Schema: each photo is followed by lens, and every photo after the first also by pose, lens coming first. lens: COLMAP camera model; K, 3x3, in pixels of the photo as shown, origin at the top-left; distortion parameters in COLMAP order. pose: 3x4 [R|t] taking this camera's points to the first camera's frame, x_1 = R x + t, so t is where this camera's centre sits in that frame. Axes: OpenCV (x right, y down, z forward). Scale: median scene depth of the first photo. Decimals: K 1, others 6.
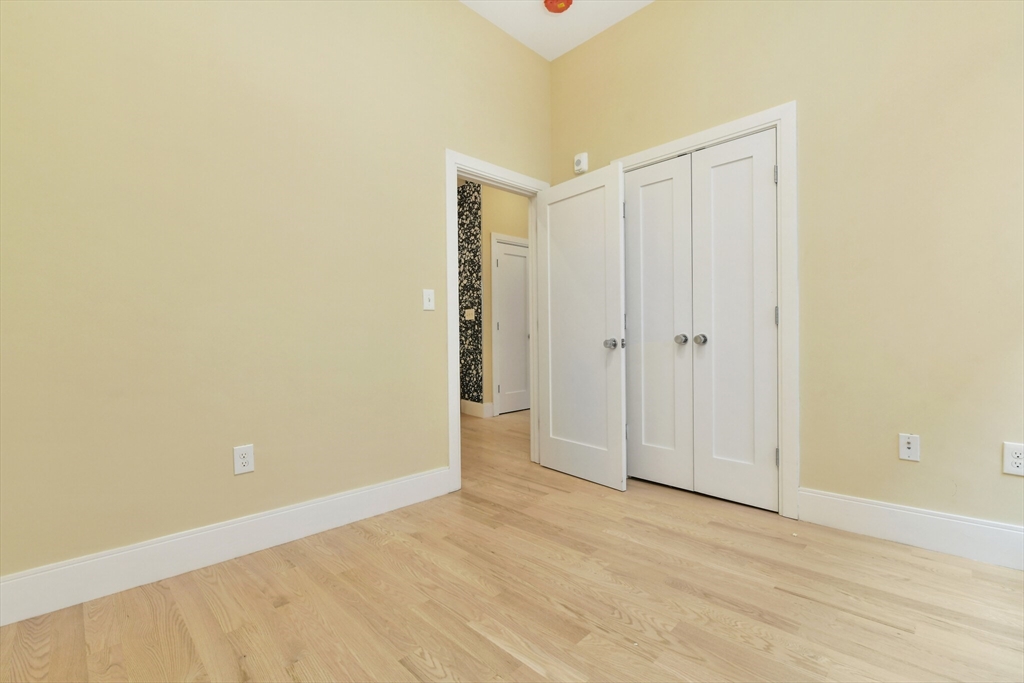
lens RADIAL K [[461.4, 0, 514.3], [0, 461.4, 342.1], [0, 0, 1]] dist [-0.001382, 0.000699]
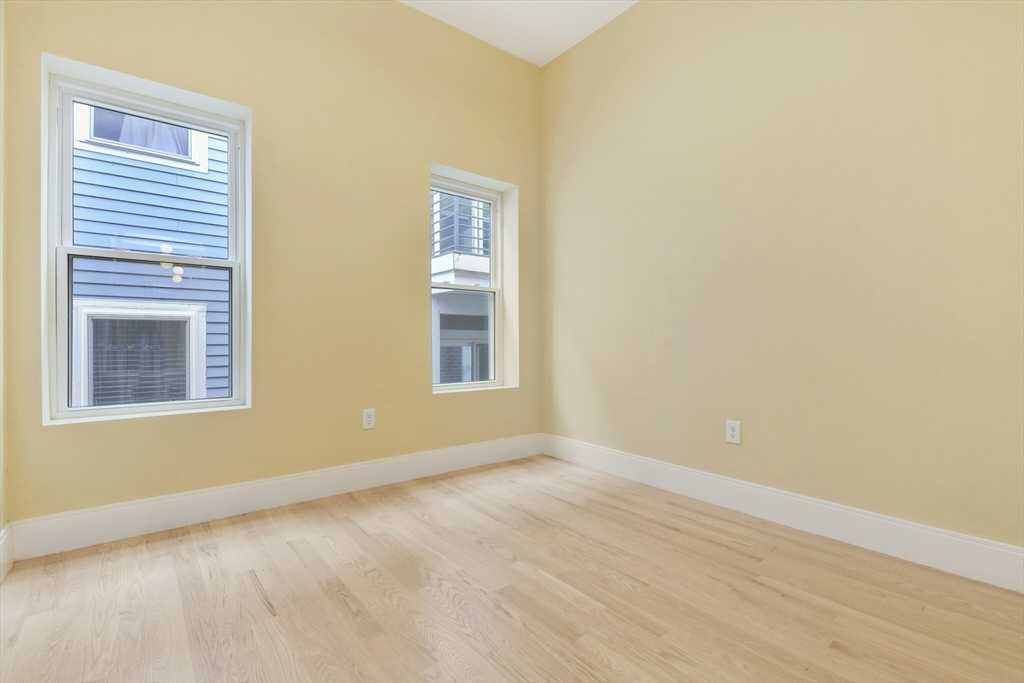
lens RADIAL K [[461.4, 0, 521.3], [0, 461.4, 338.8], [0, 0, 1]] dist [-0.001382, 0.000699]
pose [[-0.997518, 0.015737, 0.068635, 0.008621], [0.016427, 0.999820, 0.009497, -0.017507], [-0.068474, 0.010601, -0.997597, 2.045804]]
